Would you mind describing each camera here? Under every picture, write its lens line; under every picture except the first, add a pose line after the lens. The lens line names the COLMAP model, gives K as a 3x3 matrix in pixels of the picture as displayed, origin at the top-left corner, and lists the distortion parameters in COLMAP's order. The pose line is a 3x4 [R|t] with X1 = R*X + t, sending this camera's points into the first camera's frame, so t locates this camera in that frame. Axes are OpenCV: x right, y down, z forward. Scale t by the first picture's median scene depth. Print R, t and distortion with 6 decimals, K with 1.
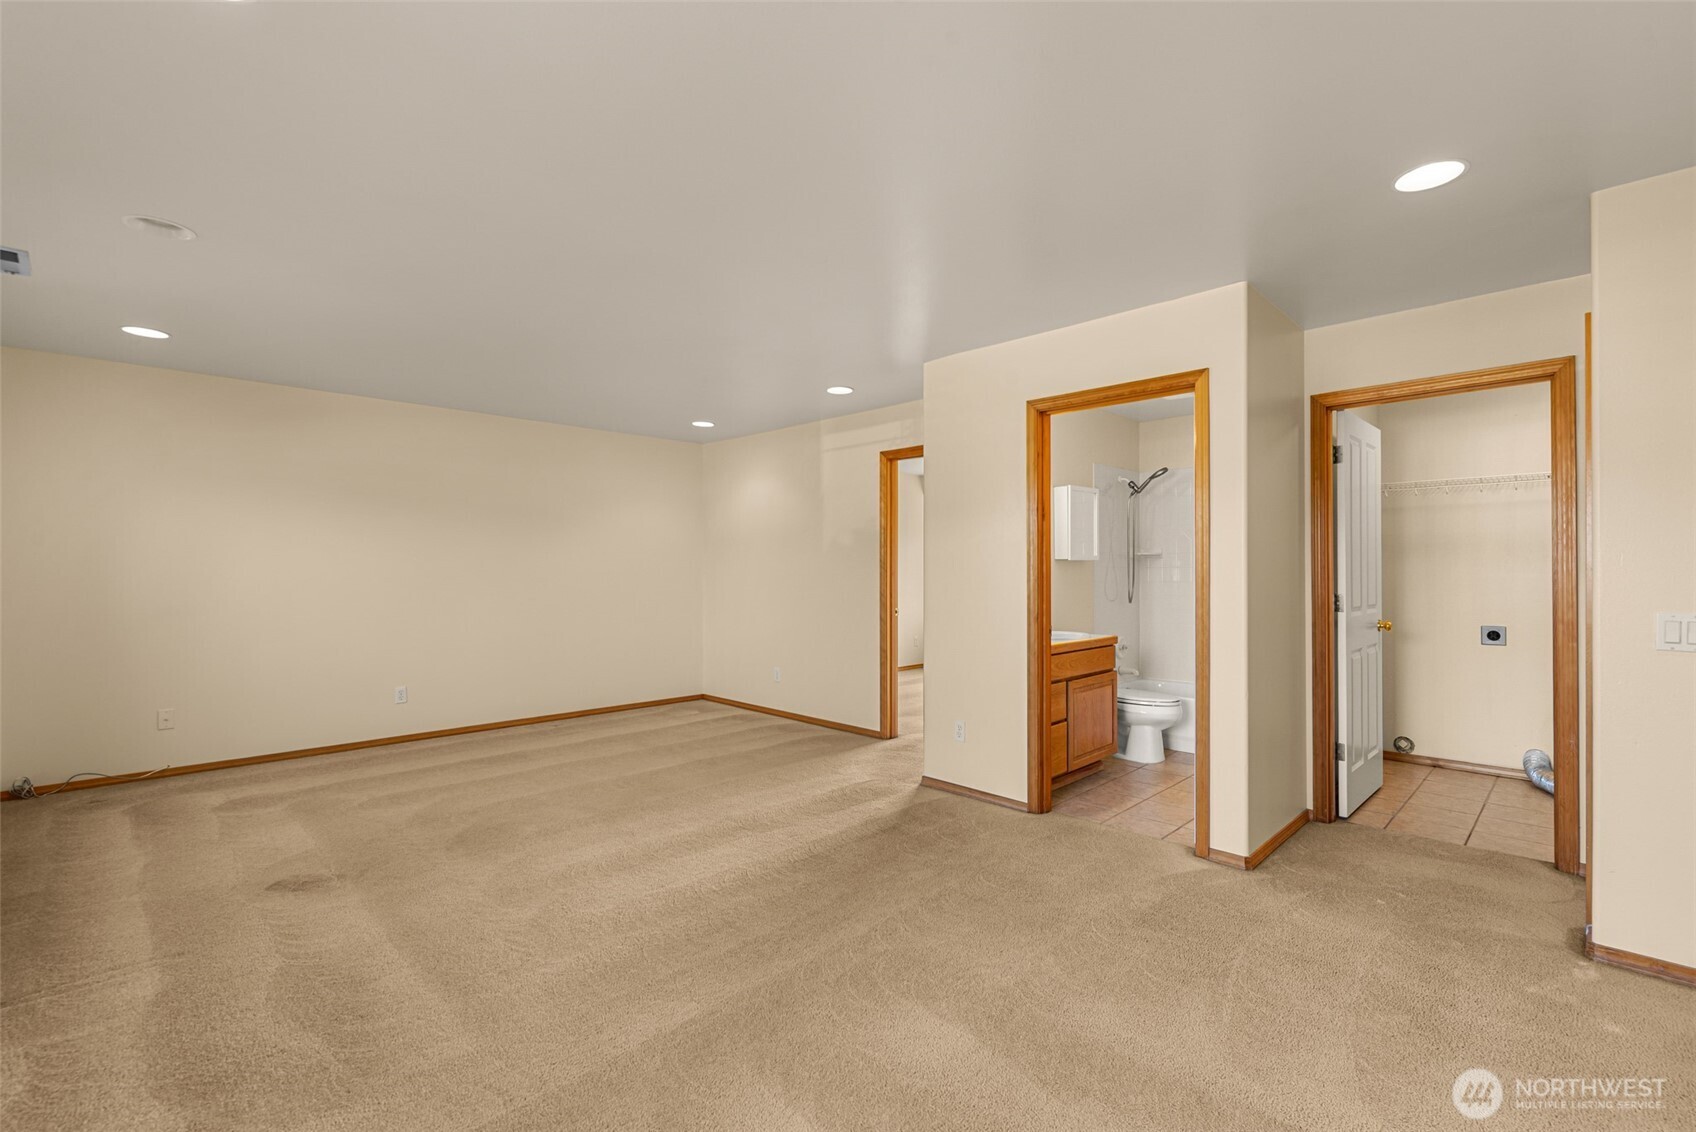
lens RADIAL K [[746.5, 0, 854.9], [0, 746.5, 574.5], [0, 0, 1]] dist [0.000906, -0.000051]
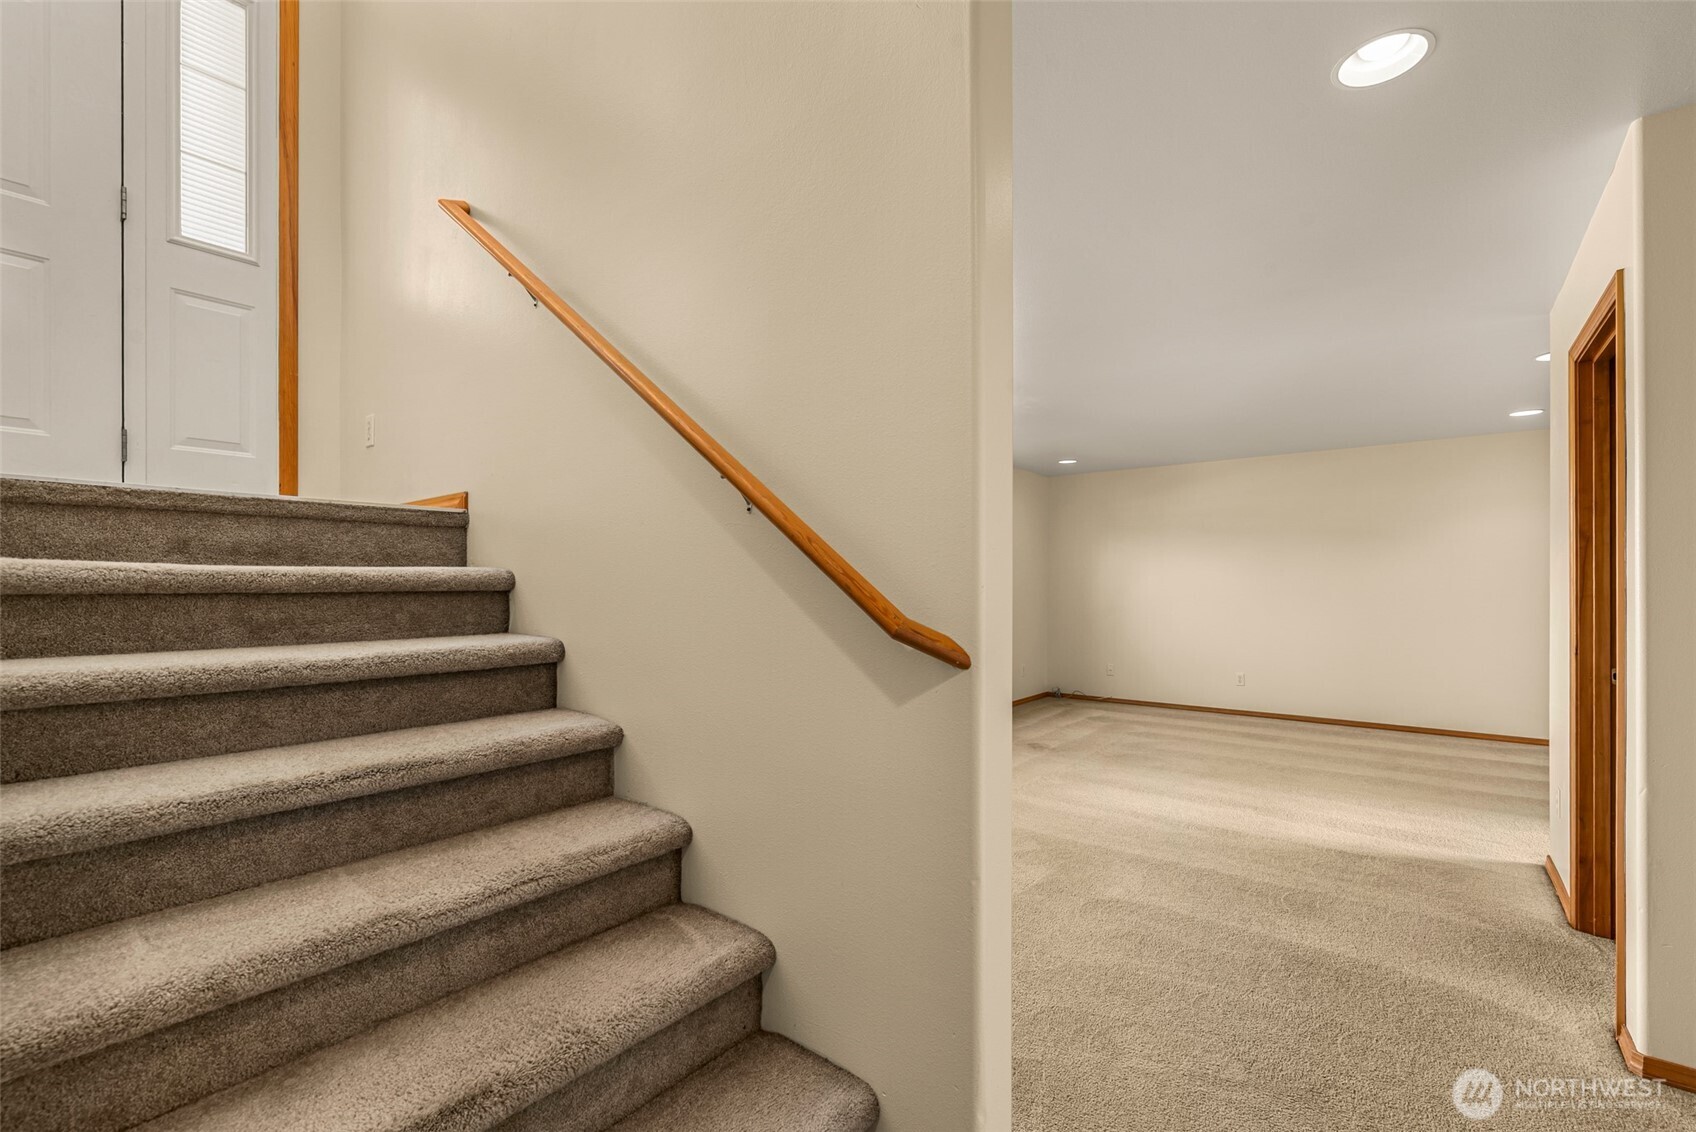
lens RADIAL K [[724.3, 0, 846.6], [0, 724.3, 588.1], [0, 0, 1]] dist [0.000534, 0.000007]
pose [[0.100037, 0.003511, -0.994978, 0.847125], [-0.004642, 0.999985, 0.003062, -0.003711], [0.994973, 0.004312, 0.100052, 0.234682]]
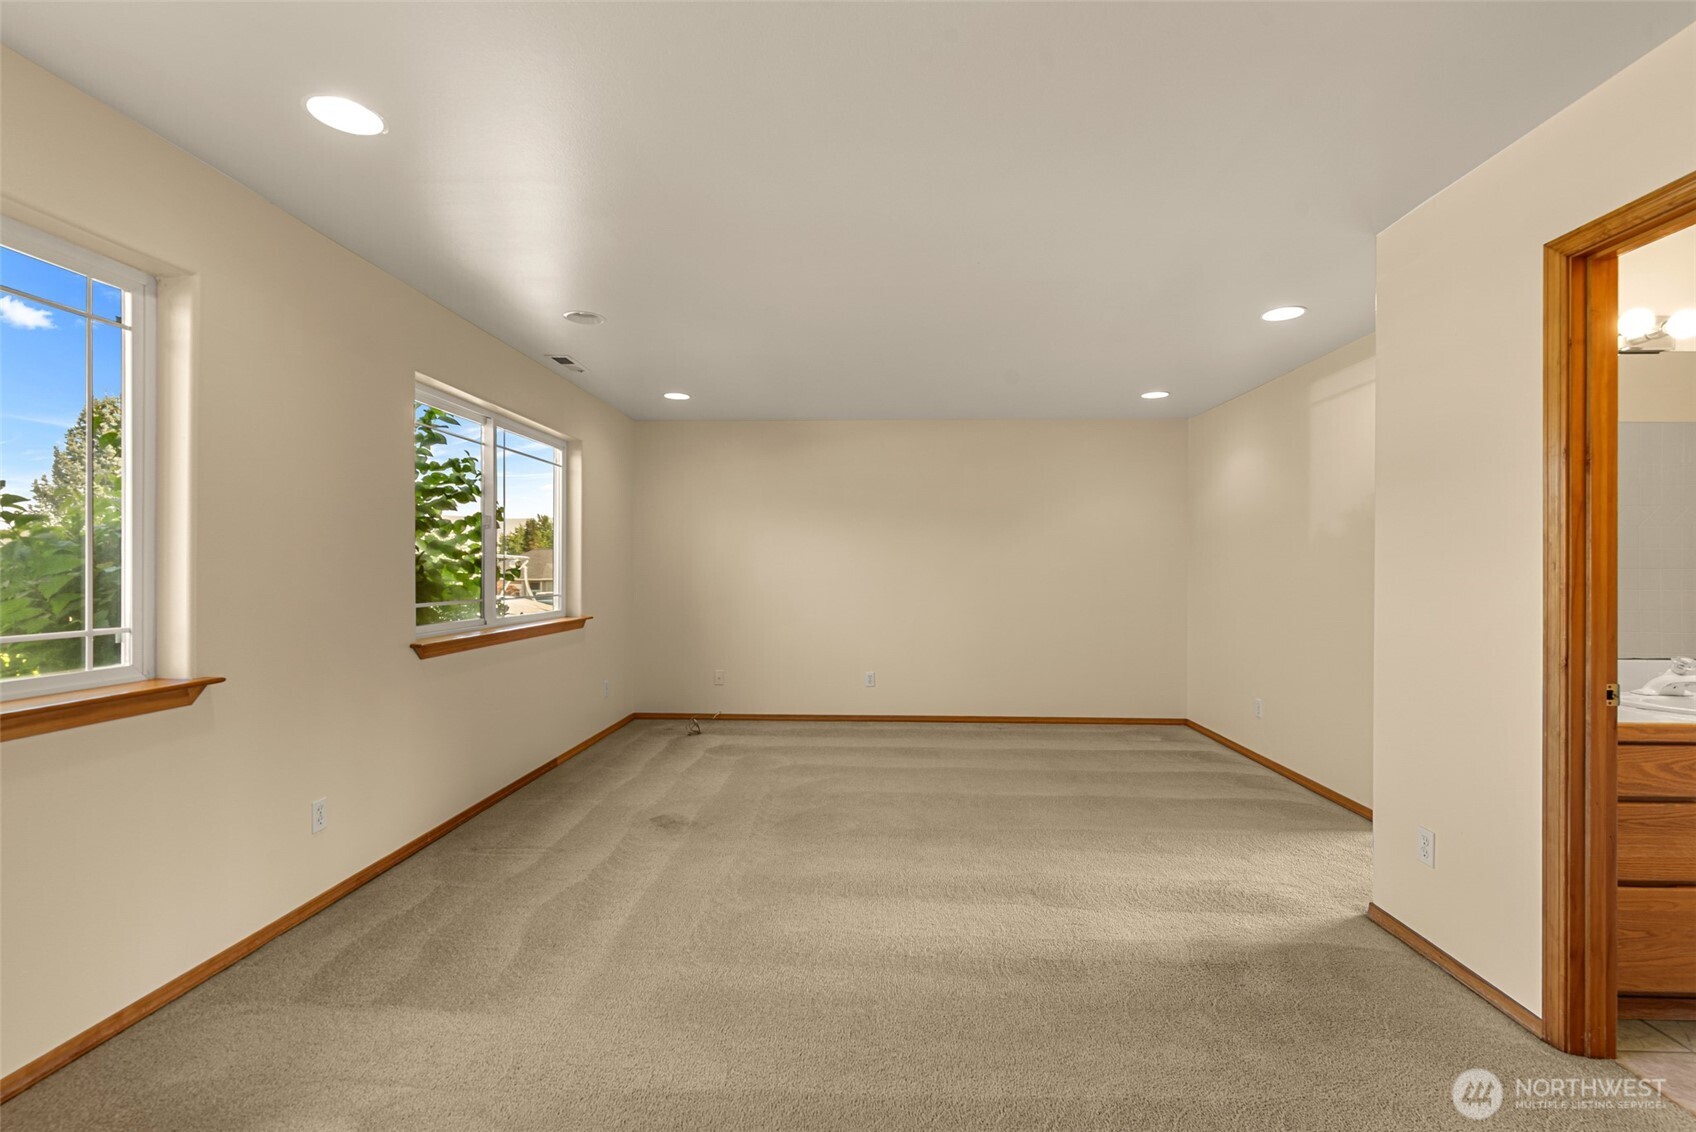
lens RADIAL K [[746.5, 0, 854.9], [0, 746.5, 574.5], [0, 0, 1]] dist [0.000906, -0.000051]
pose [[0.677759, 0.007755, -0.735244, 0.285962], [-0.008086, 0.999963, 0.003093, -0.001281], [0.735240, 0.003849, 0.677796, 0.296561]]
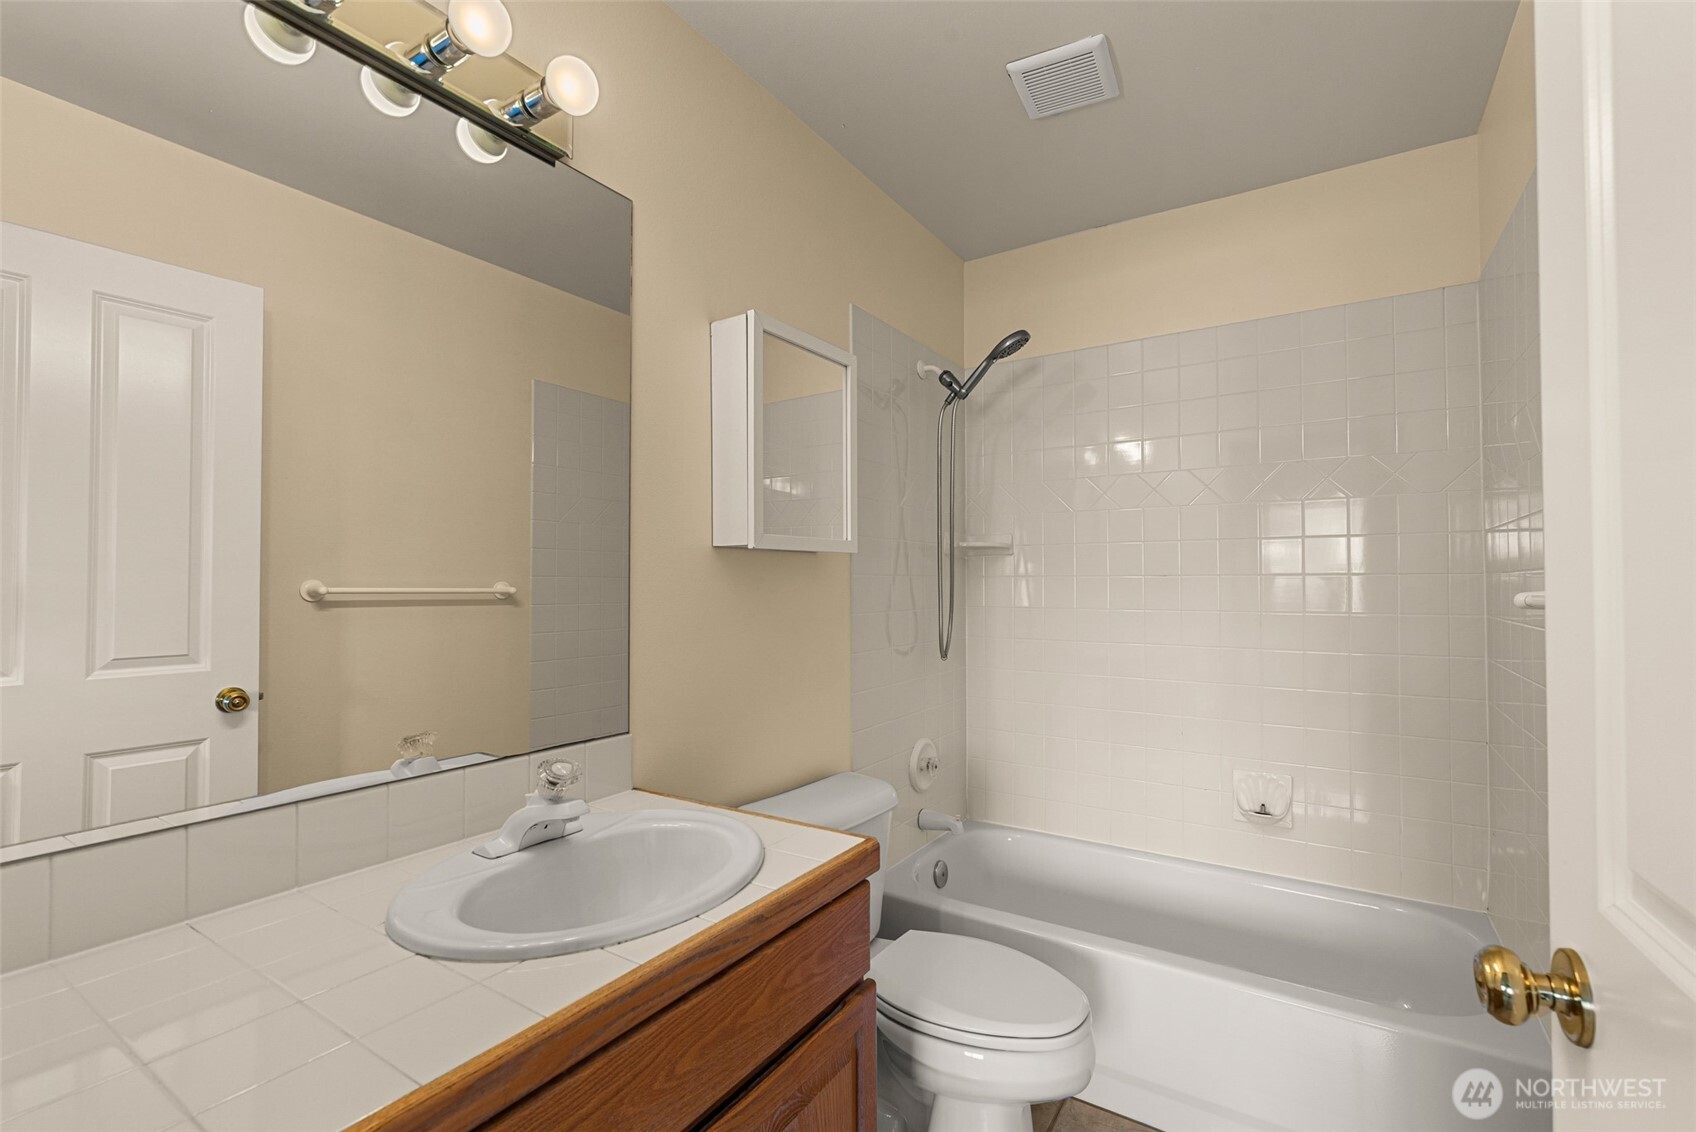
lens RADIAL K [[746.5, 0, 854.9], [0, 746.5, 574.5], [0, 0, 1]] dist [0.000906, -0.000051]
pose [[0.977257, 0.004277, 0.212017, 0.346342], [-0.001013, 0.999879, -0.015503, -0.004397], [-0.212058, 0.014936, 0.977143, 0.900110]]
